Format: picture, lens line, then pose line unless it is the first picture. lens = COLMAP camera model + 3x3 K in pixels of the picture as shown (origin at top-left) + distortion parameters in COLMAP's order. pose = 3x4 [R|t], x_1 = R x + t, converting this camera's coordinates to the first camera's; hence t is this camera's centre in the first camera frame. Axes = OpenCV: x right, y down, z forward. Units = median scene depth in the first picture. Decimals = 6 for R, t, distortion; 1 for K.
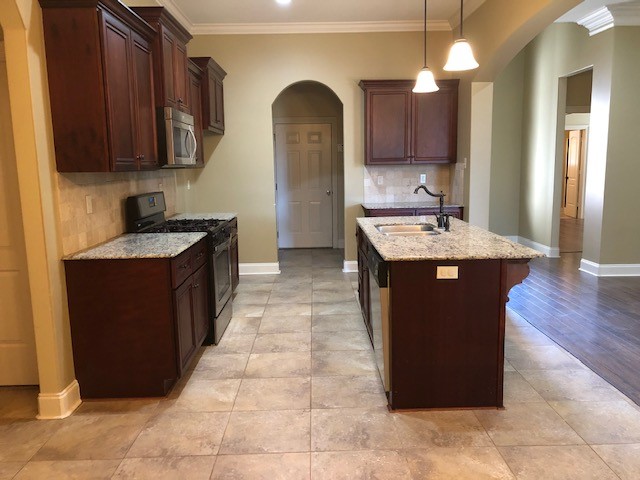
lens RADIAL K [[521.5, 0, 320.8], [0, 521.5, 239.8], [0, 0, 1]] dist [0.011452, -0.038901]
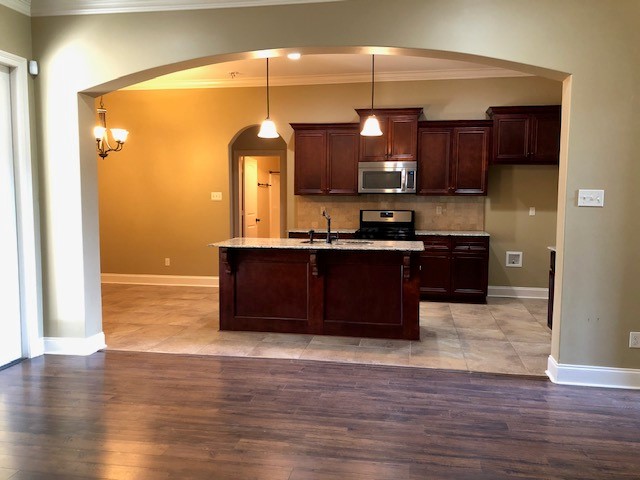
lens RADIAL K [[521.5, 0, 321.4], [0, 521.5, 239.5], [0, 0, 1]] dist [0.011452, -0.038901]
pose [[-0.183018, 0.103943, -0.977599, 1.749189], [-0.143539, 0.980914, 0.131168, -0.236143], [0.972574, 0.164329, -0.164605, 1.383037]]
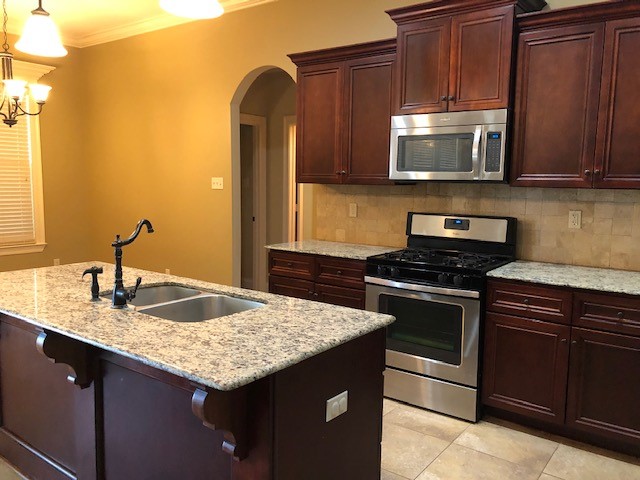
lens RADIAL K [[521.5, 0, 318.7], [0, 521.5, 239.1], [0, 0, 1]] dist [0.011452, -0.038901]
pose [[-0.608075, 0.107821, -0.786524, 0.595023], [-0.113918, 0.968631, 0.220857, -0.266290], [0.785664, 0.223896, -0.576717, 1.673175]]
